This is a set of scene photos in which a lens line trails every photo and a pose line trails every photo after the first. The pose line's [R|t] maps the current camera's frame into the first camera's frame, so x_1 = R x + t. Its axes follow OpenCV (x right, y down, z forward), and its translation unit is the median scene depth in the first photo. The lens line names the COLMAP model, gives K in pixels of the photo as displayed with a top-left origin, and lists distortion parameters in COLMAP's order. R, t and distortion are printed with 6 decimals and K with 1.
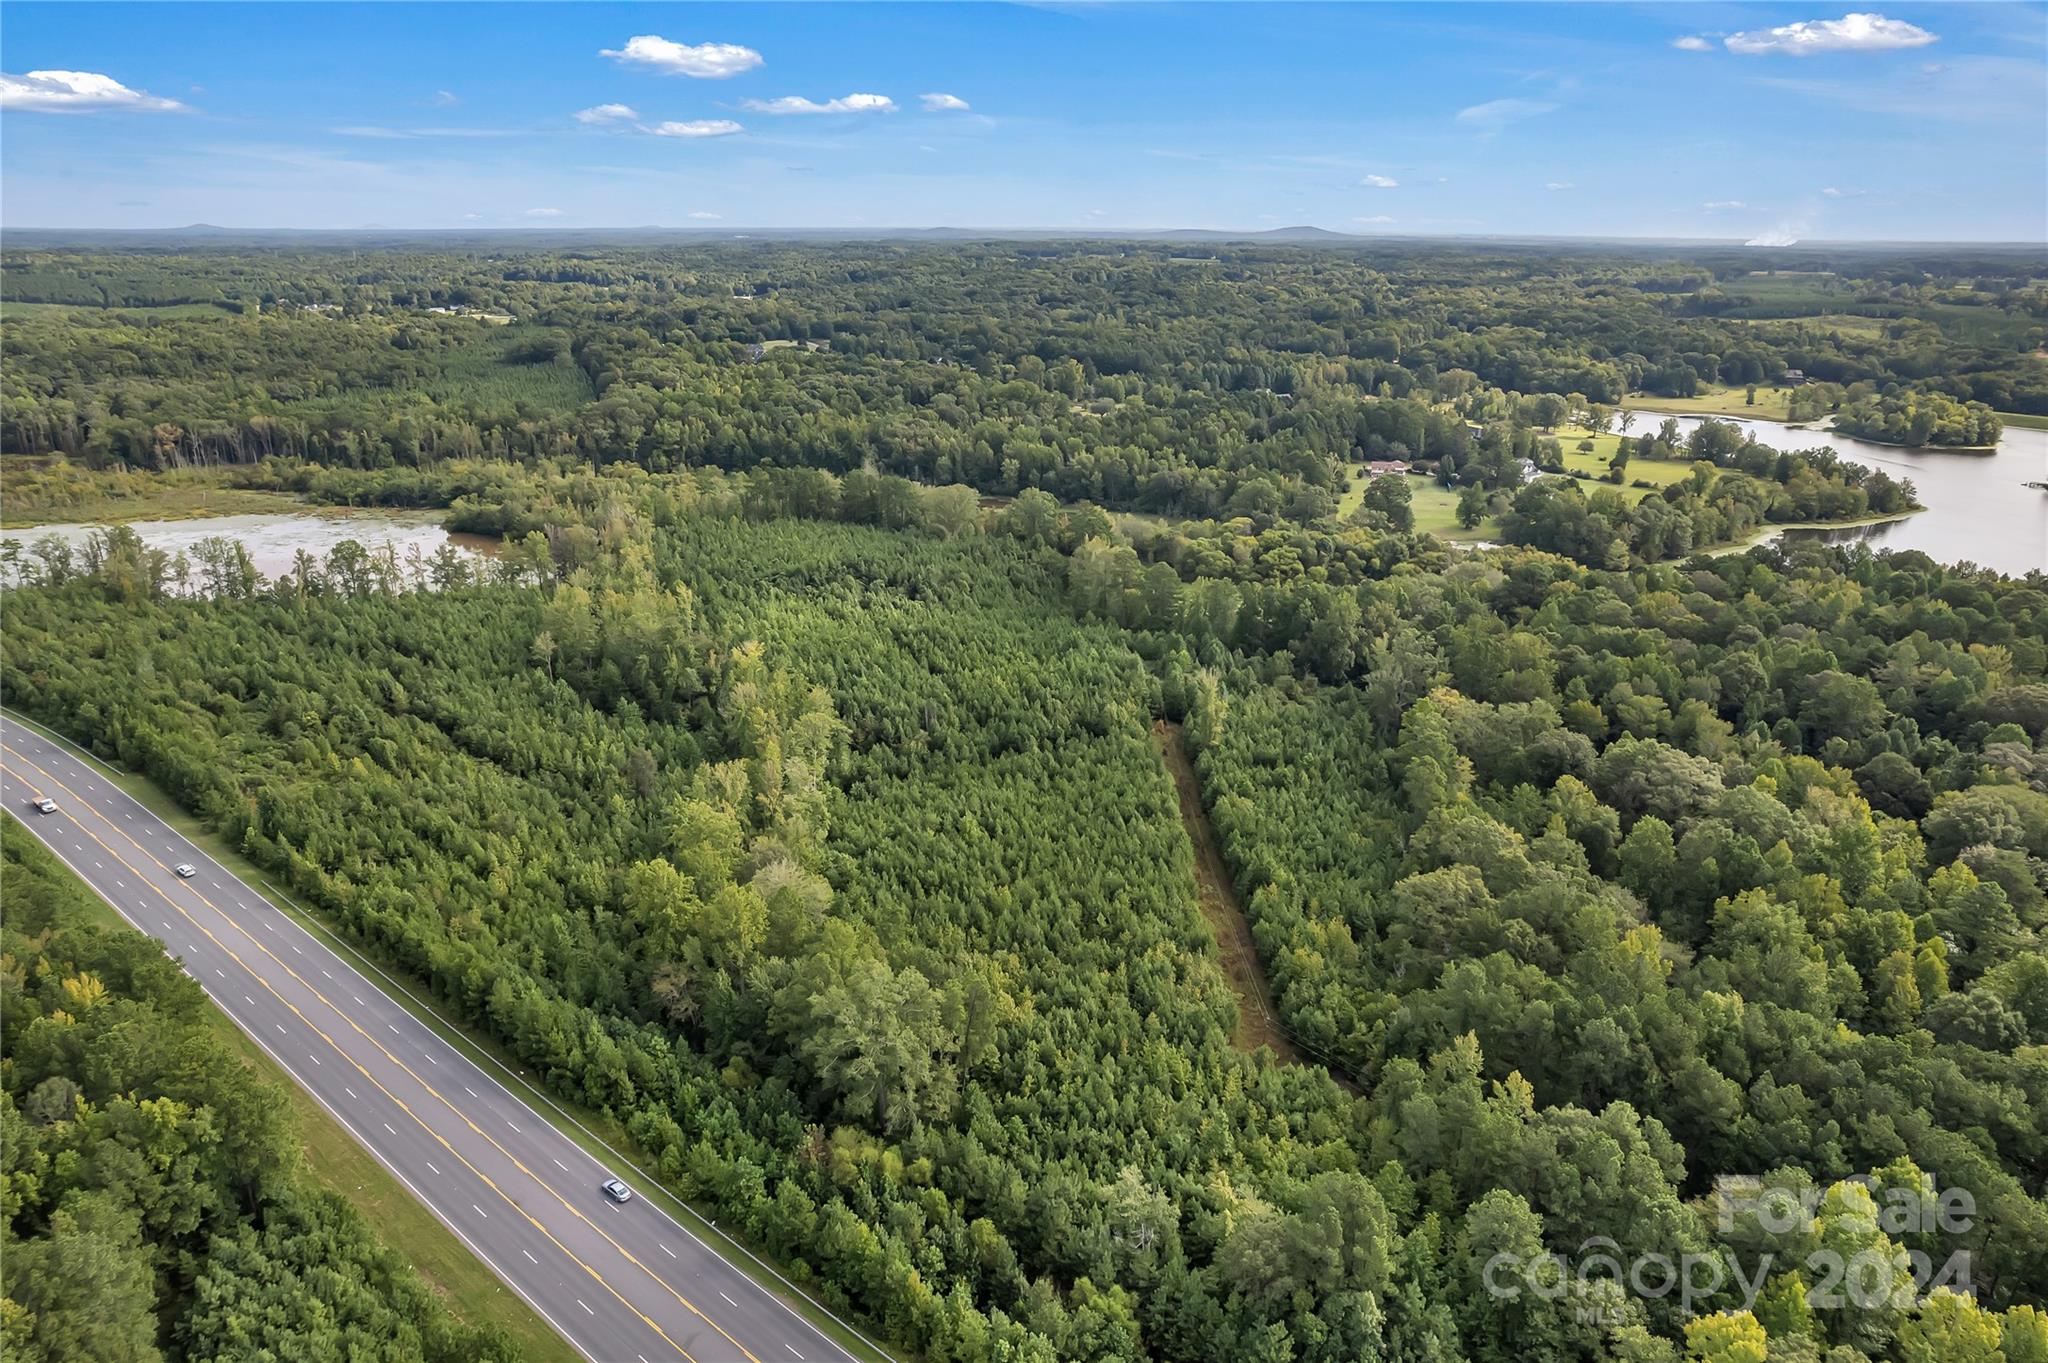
lens RADIAL K [[1324.6, 0, 1024.0], [0, 1324.6, 681.5], [0, 0, 1]] dist [-0.071201, 0.060666]
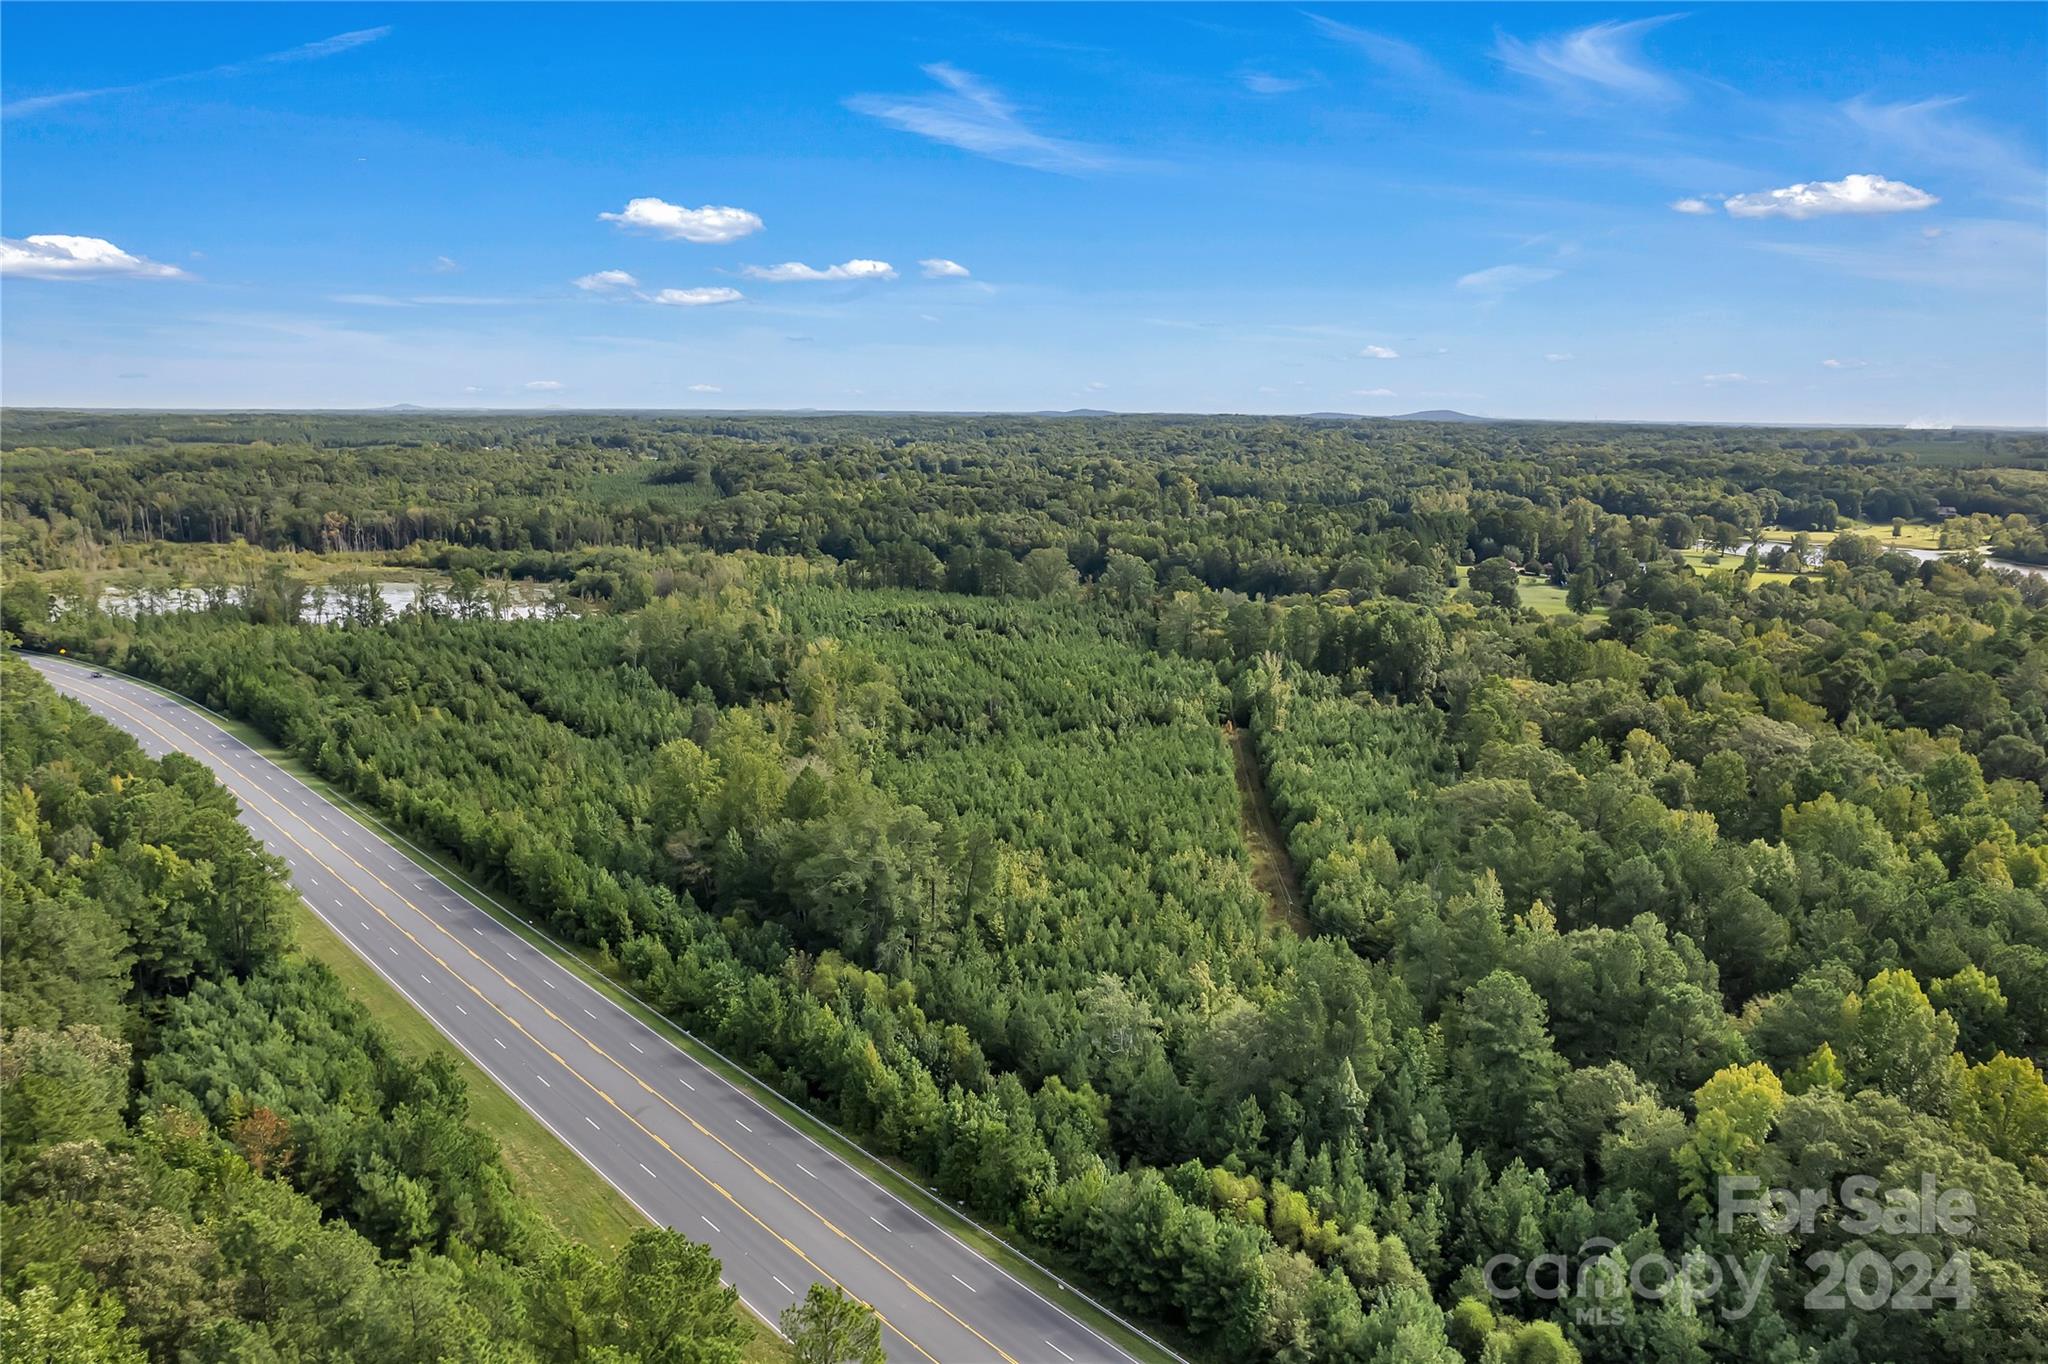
lens RADIAL K [[1324.6, 0, 1024.0], [0, 1324.6, 682.0], [0, 0, 1]] dist [-0.071201, 0.060666]
pose [[0.994557, 0.024675, -0.101231, 0.050093], [-0.037838, 0.990759, -0.130251, 0.132959], [0.097082, 0.133372, 0.986300, 0.013048]]
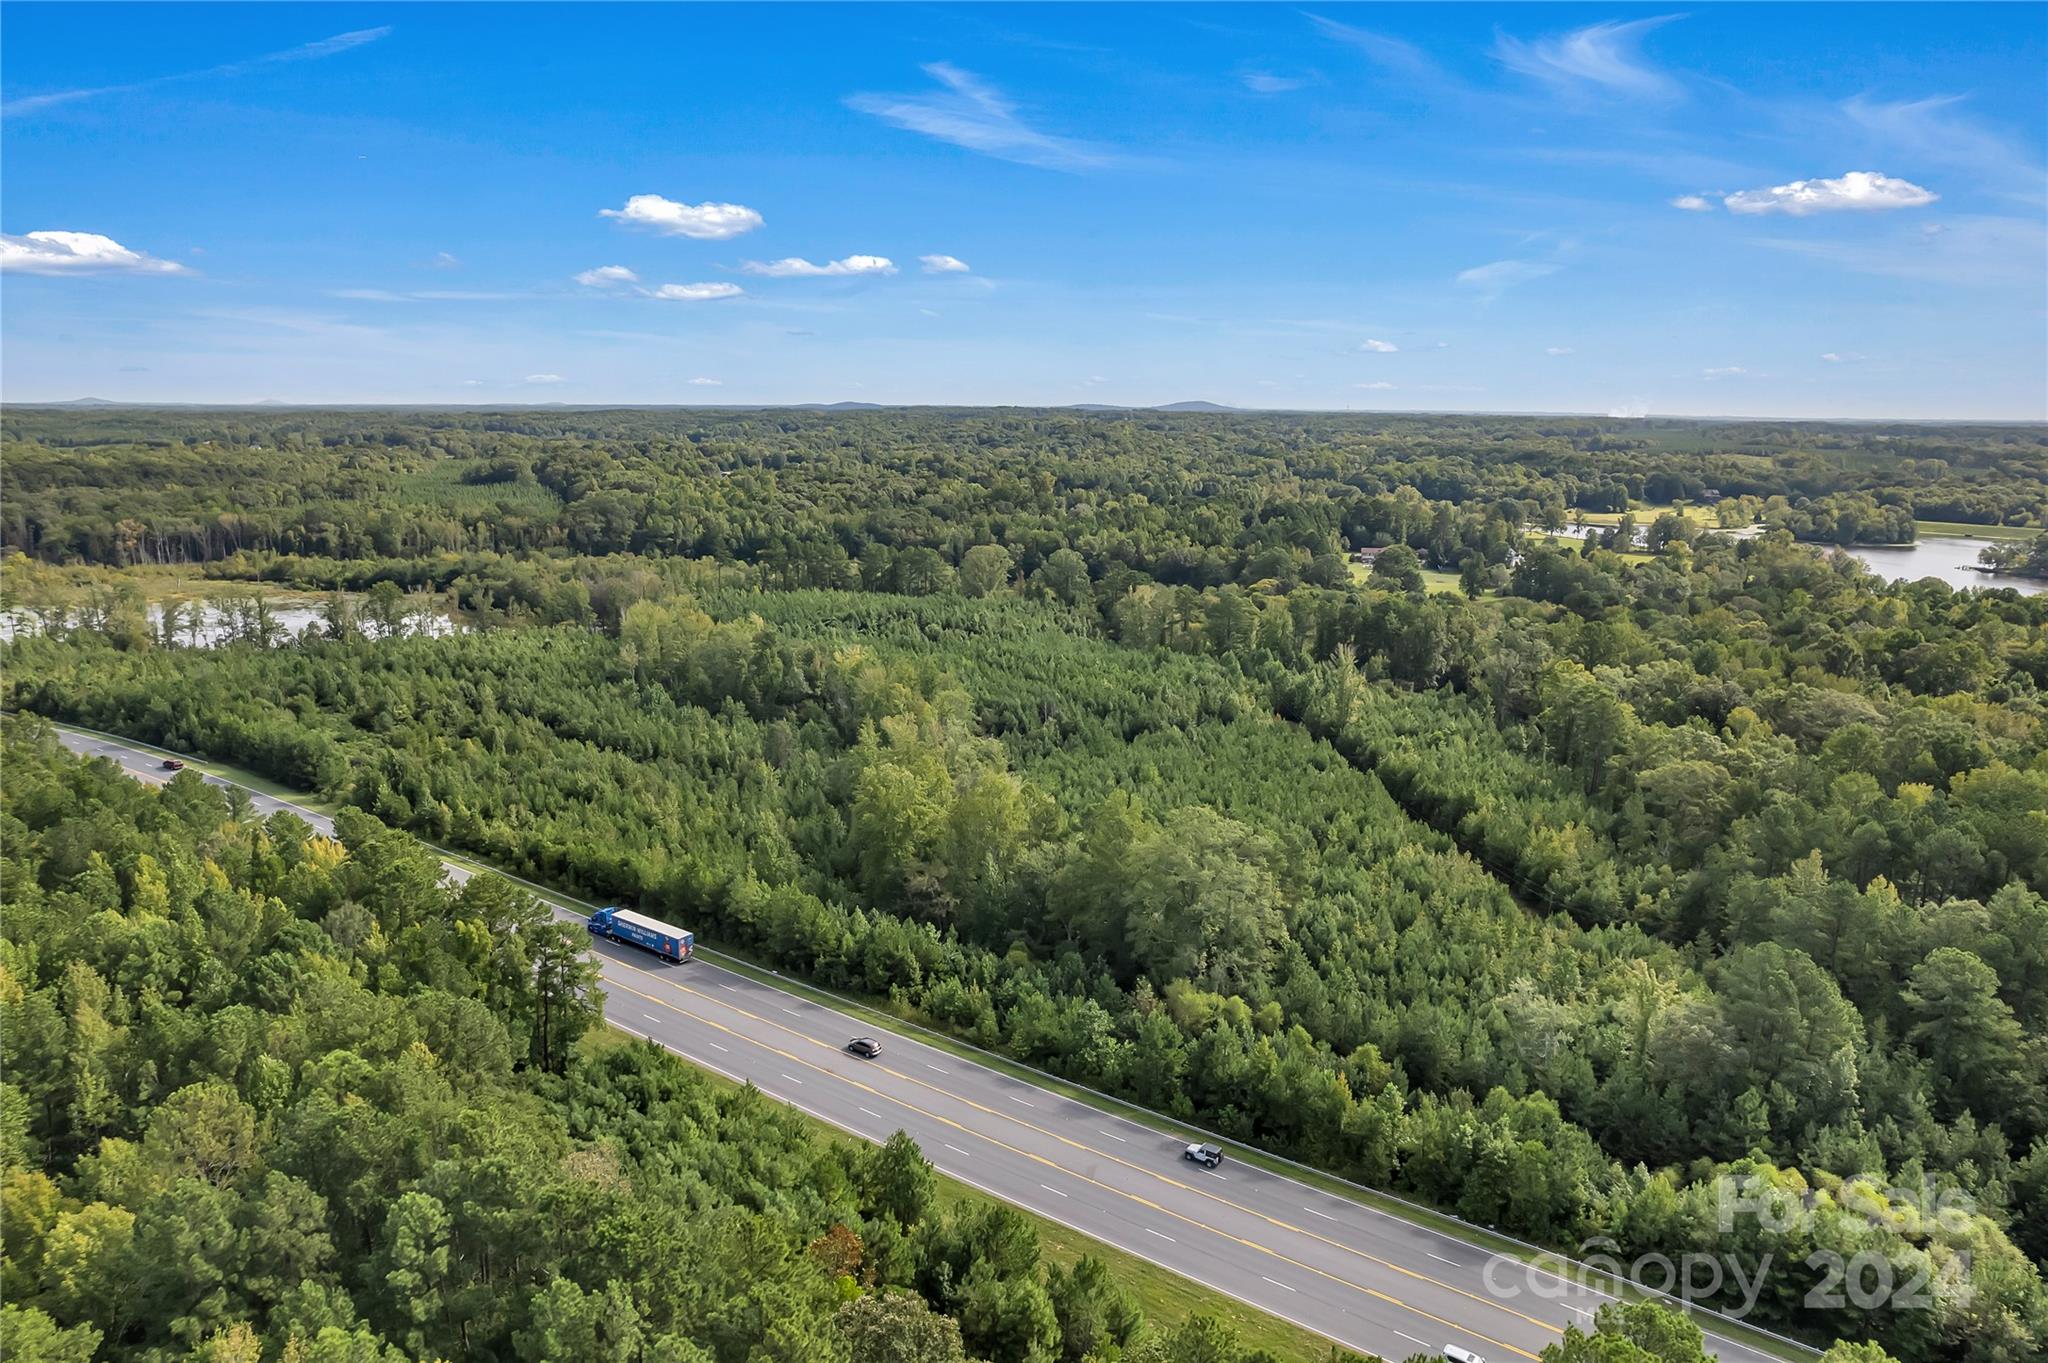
lens RADIAL K [[1324.6, 0, 1024.0], [0, 1324.6, 681.5], [0, 0, 1]] dist [-0.071201, 0.060666]
pose [[0.997133, -0.013465, 0.074460, -0.157682], [0.022814, 0.991747, -0.126165, 0.124259], [-0.072147, 0.127502, 0.989211, 0.031712]]
